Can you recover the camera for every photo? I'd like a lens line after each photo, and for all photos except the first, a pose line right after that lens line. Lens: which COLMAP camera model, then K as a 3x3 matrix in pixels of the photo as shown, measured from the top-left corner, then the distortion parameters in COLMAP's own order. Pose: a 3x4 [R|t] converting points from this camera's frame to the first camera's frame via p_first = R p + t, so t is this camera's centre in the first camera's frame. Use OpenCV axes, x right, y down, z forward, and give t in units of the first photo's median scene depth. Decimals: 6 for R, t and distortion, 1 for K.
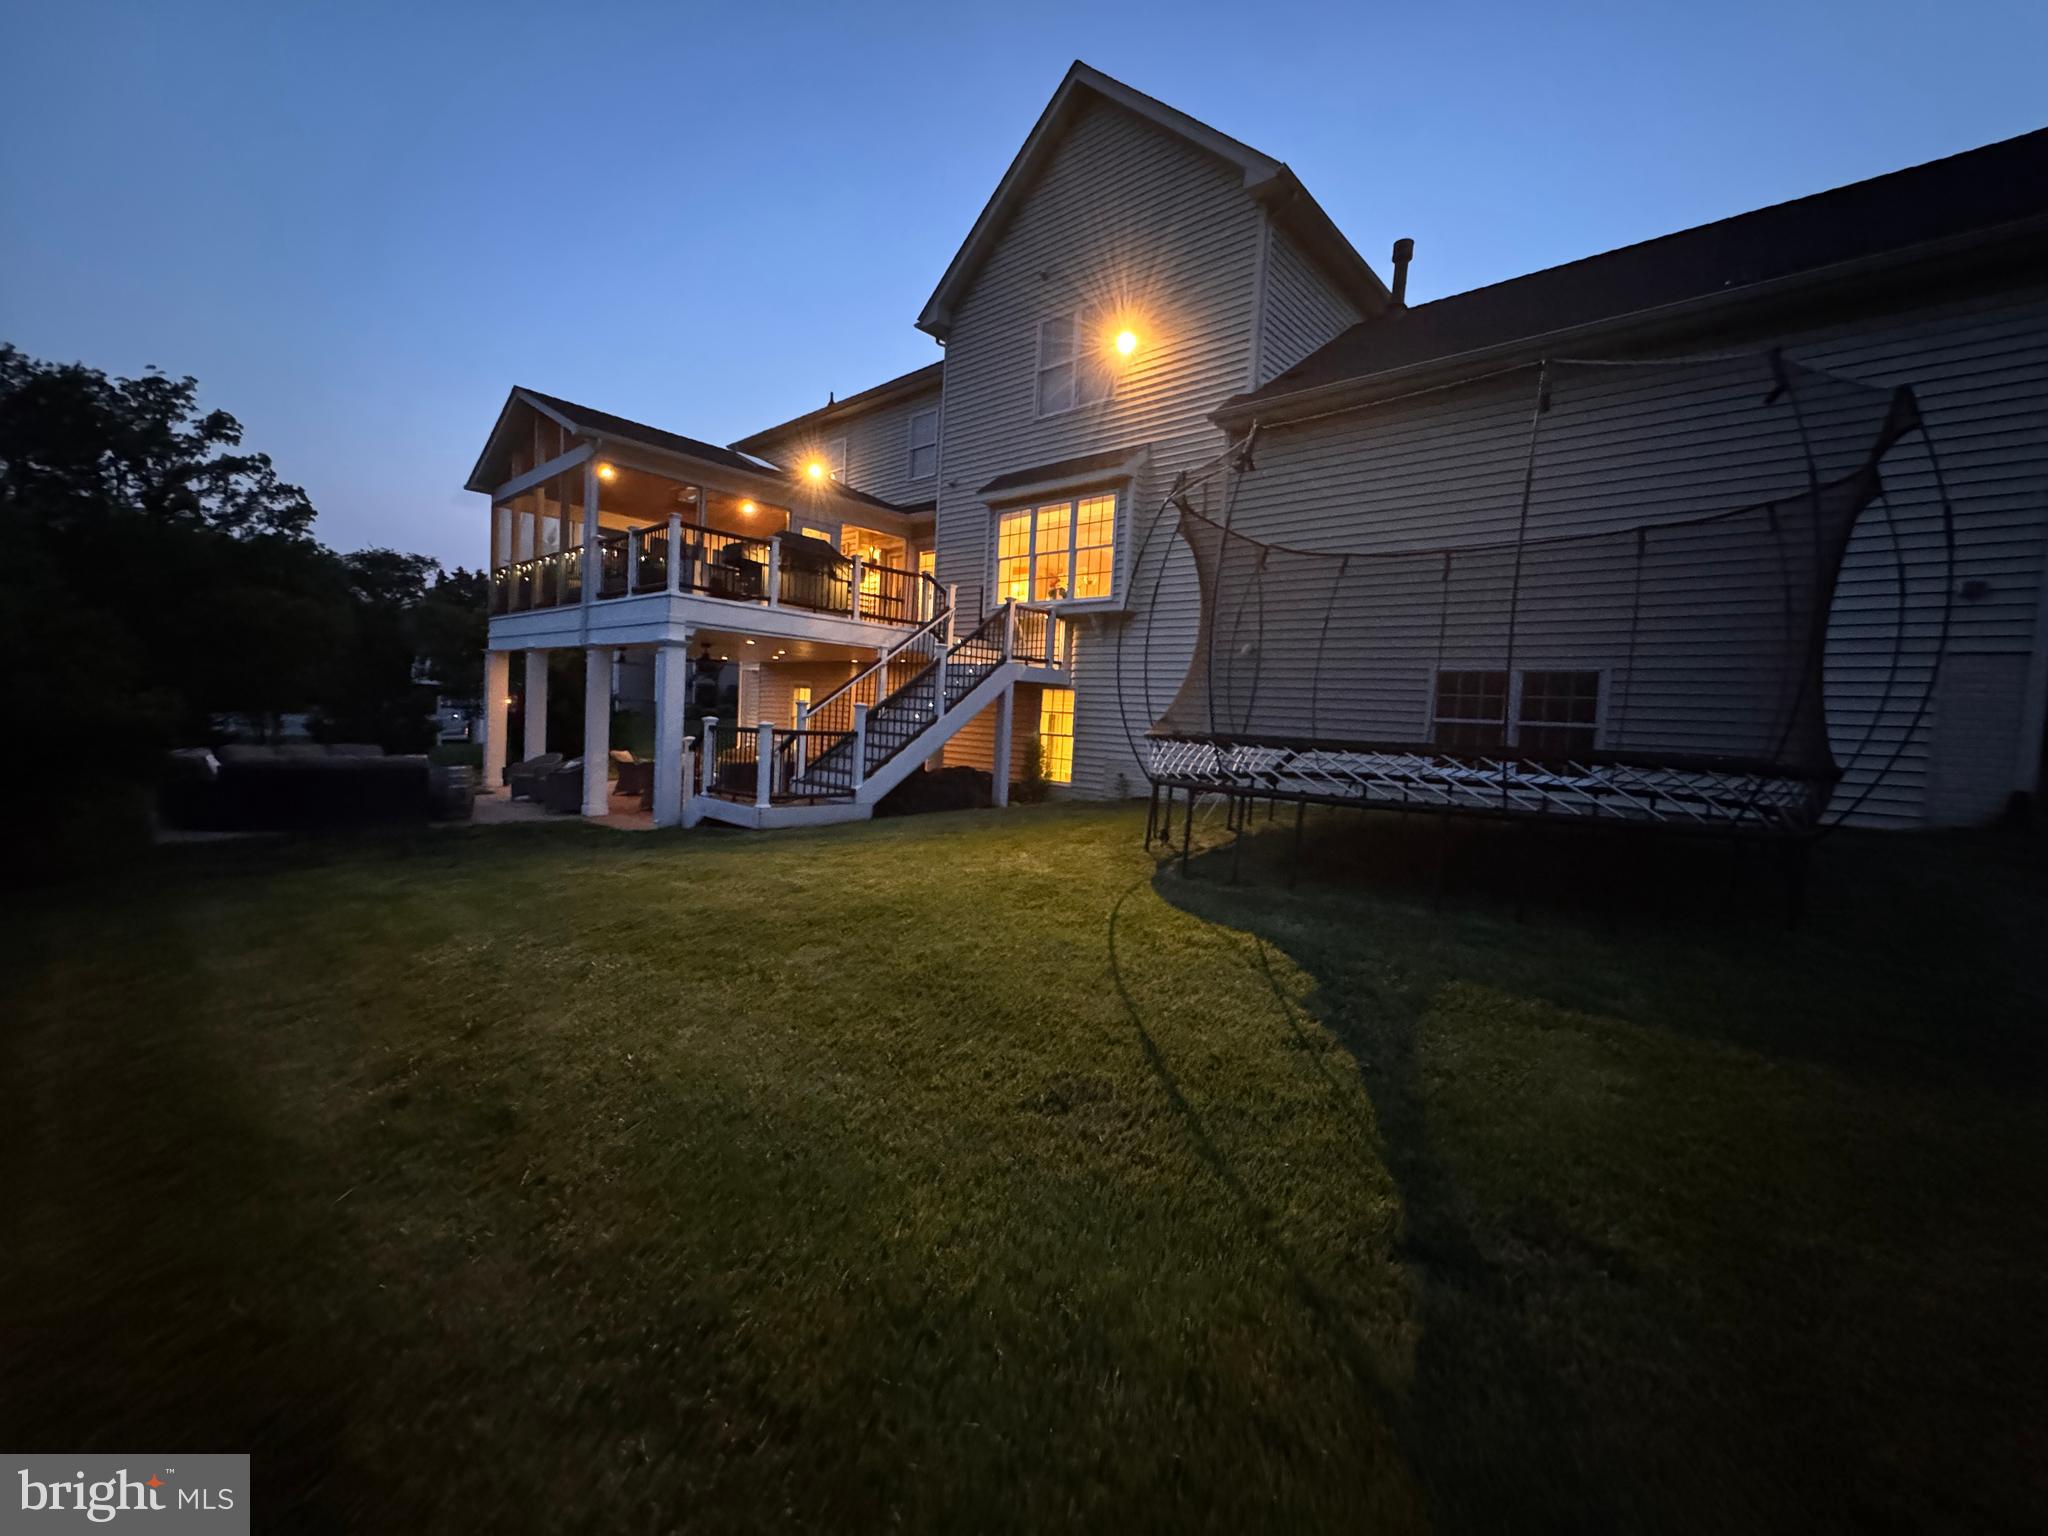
lens RADIAL K [[820.2, 0, 1024.0], [0, 820.2, 768.0], [0, 0, 1]] dist [-0.002299, 0.000311]
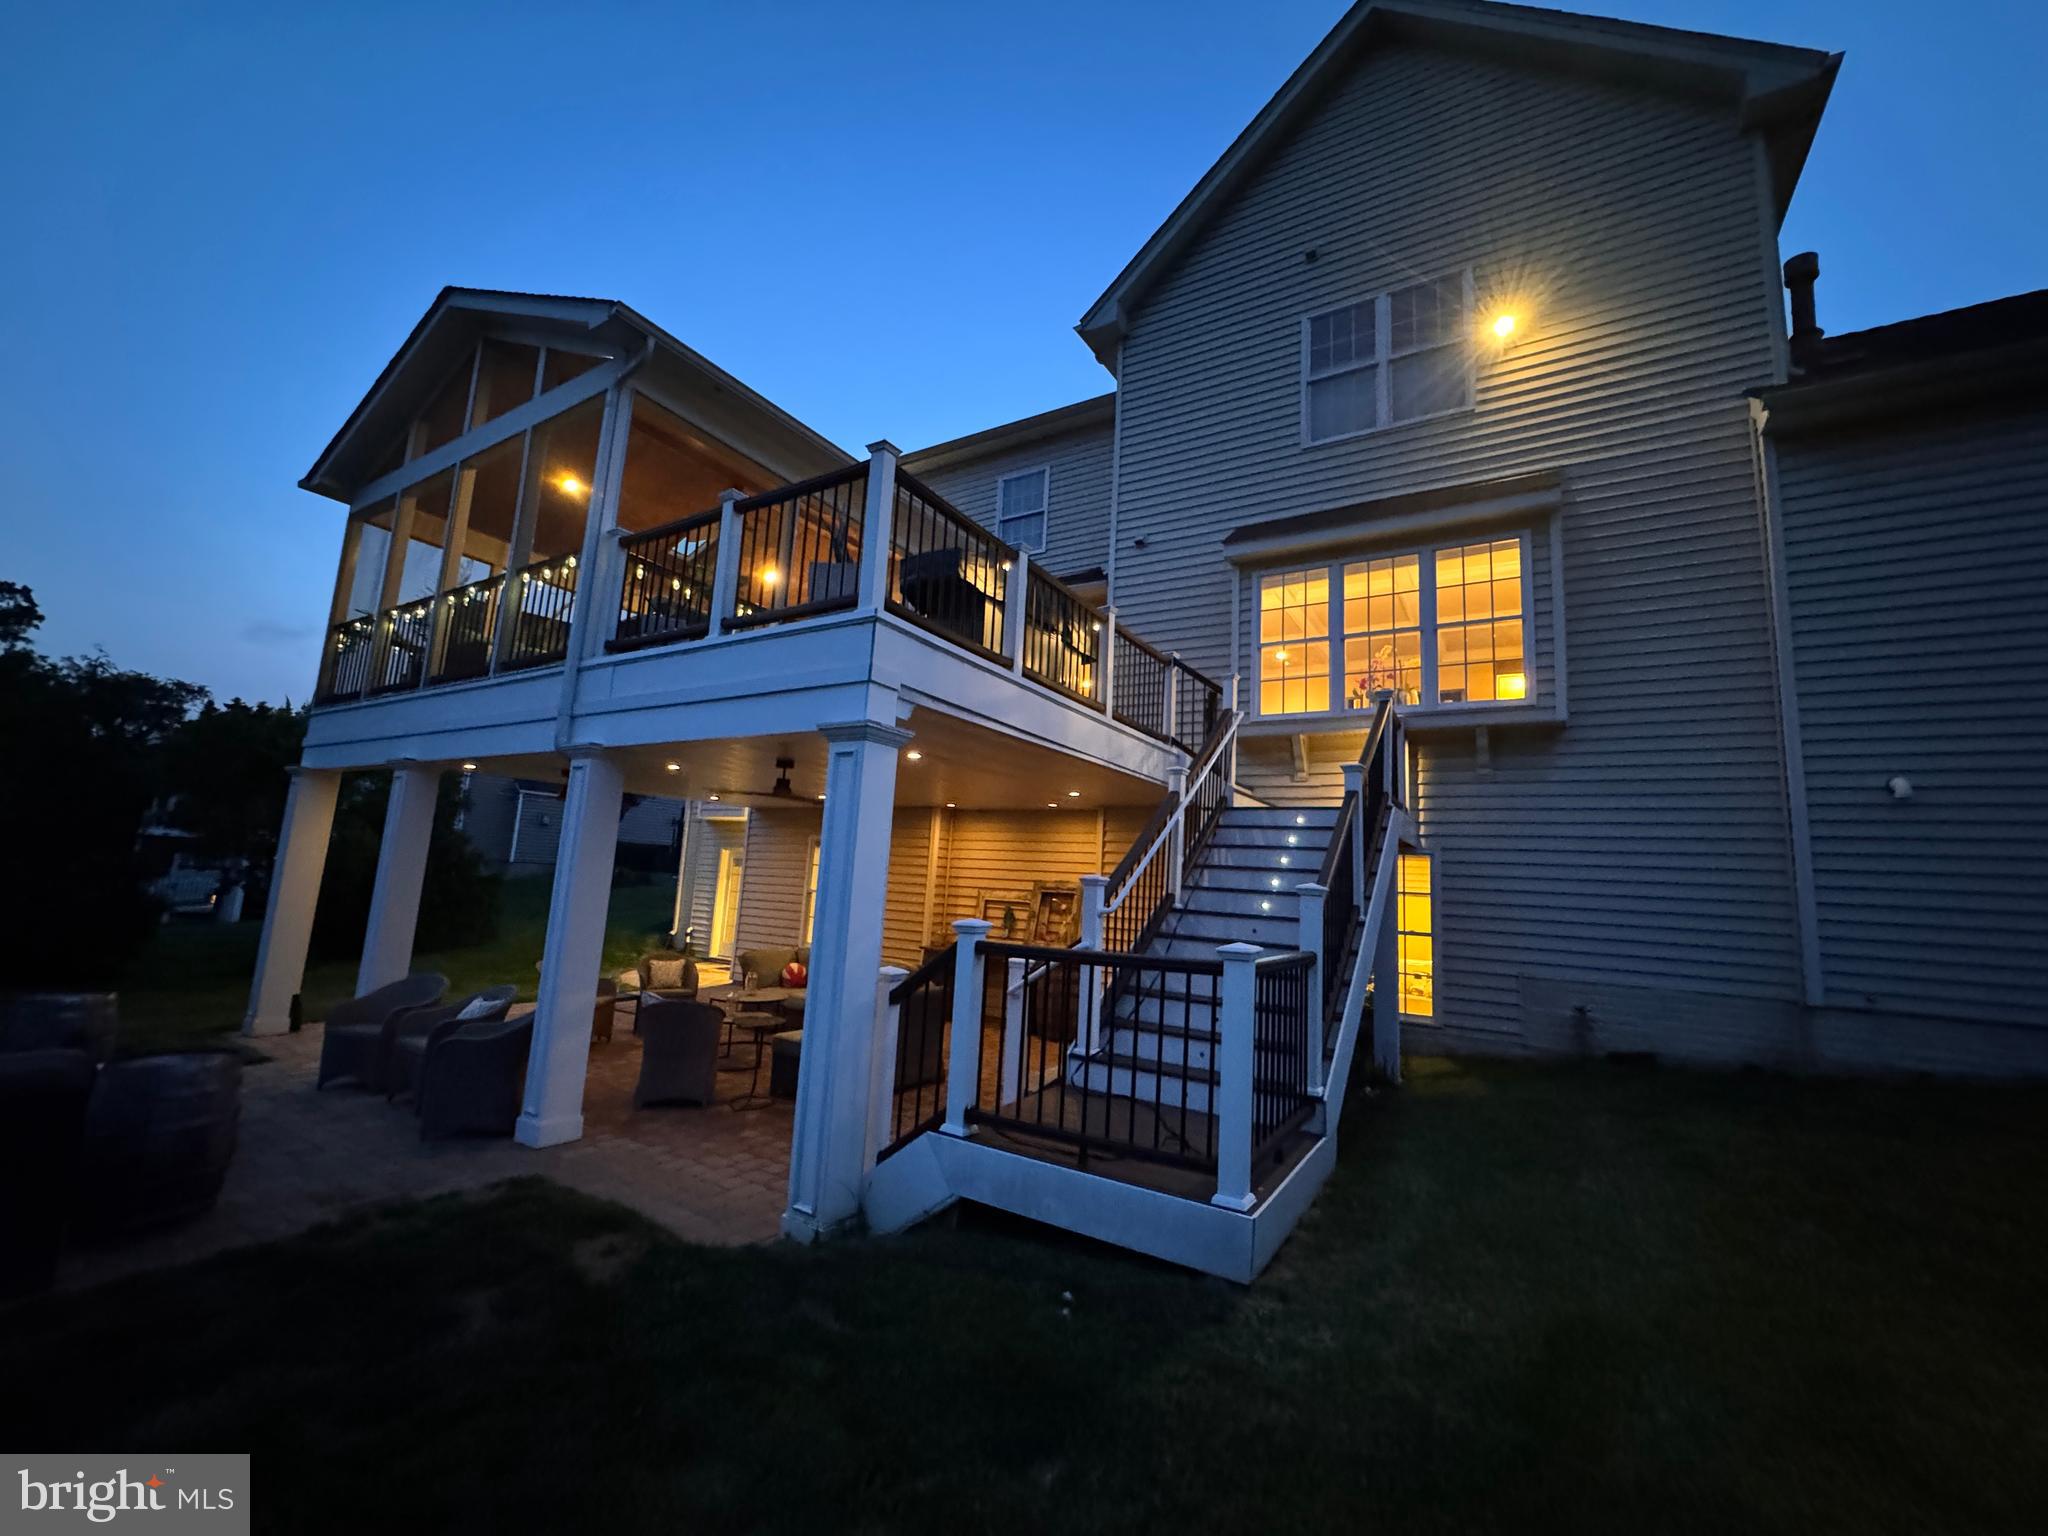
lens RADIAL K [[820.2, 0, 1024.0], [0, 820.2, 768.0], [0, 0, 1]] dist [-0.002299, 0.000311]
pose [[0.983661, 0.029140, 0.177659, -0.330345], [0.006070, 0.980884, -0.194496, -0.043546], [-0.179931, 0.192397, 0.964680, 0.465596]]
